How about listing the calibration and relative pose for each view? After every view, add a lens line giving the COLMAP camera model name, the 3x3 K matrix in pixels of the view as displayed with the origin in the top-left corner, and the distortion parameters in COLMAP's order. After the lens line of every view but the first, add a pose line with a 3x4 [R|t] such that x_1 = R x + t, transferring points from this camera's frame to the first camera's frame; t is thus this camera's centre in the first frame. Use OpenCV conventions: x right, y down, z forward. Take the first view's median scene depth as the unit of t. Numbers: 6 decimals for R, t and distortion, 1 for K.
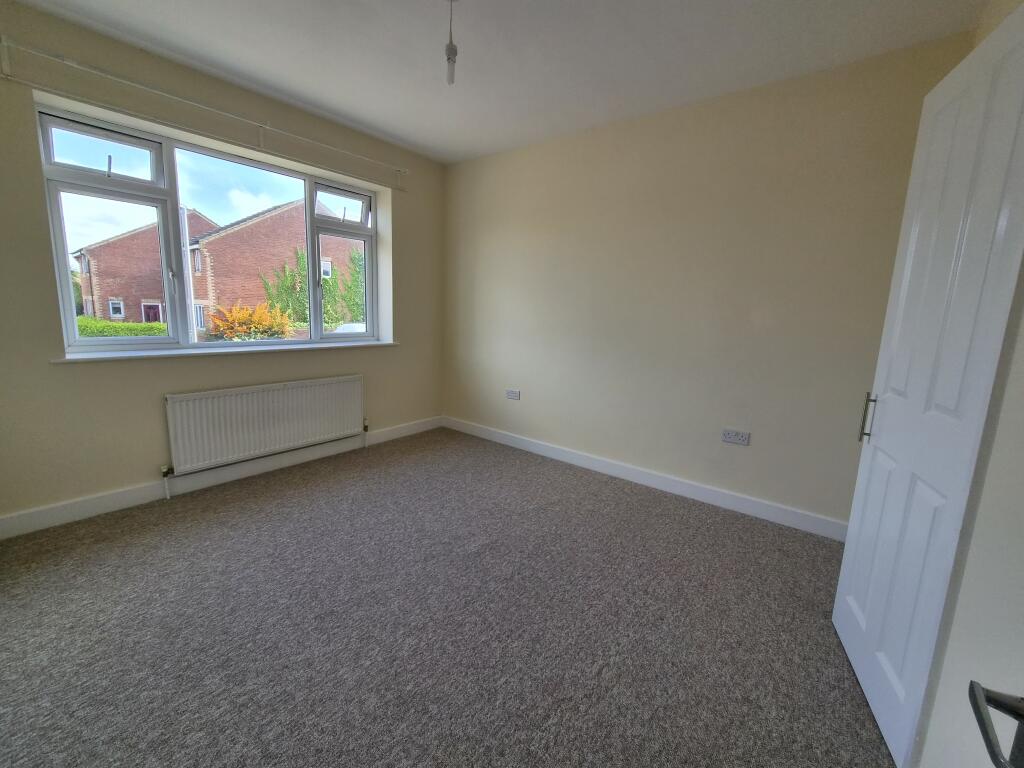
lens RADIAL K [[415.0, 0, 503.4], [0, 415.0, 381.7], [0, 0, 1]] dist [-0.001883, -0.000117]
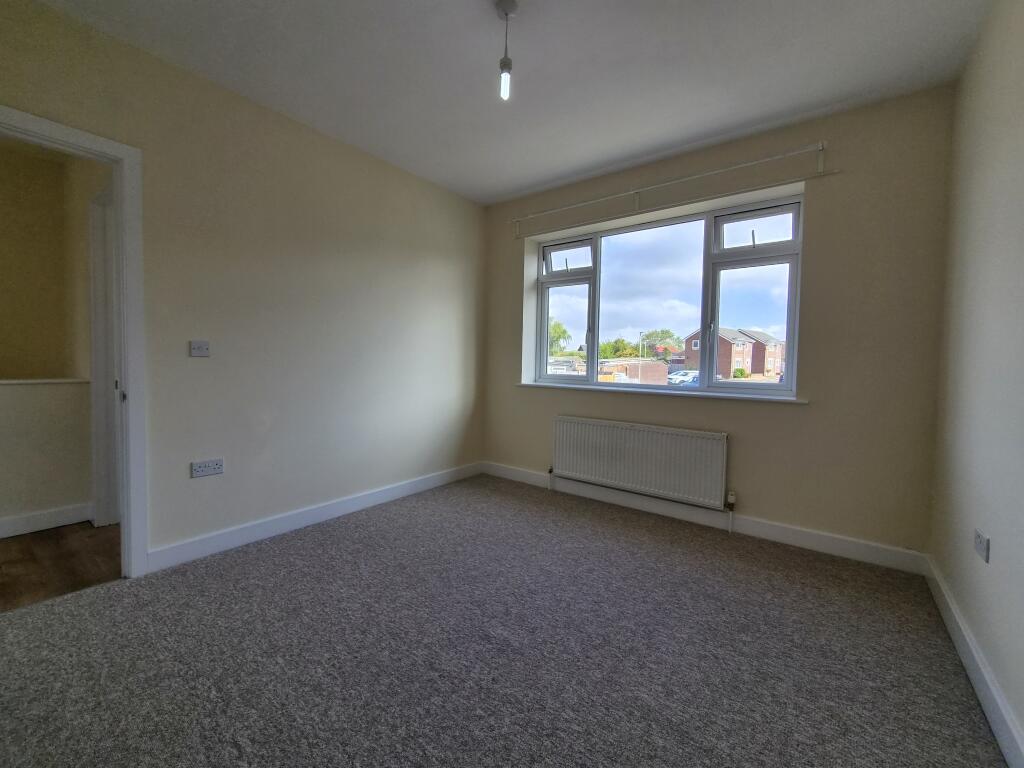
lens RADIAL K [[415.0, 0, 503.4], [0, 415.0, 381.7], [0, 0, 1]] dist [-0.001883, -0.000117]
pose [[0.050240, 0.021107, -0.998514, 0.575813], [-0.190364, 0.981650, 0.011172, -0.058901], [0.980427, 0.189520, 0.053336, 0.730085]]
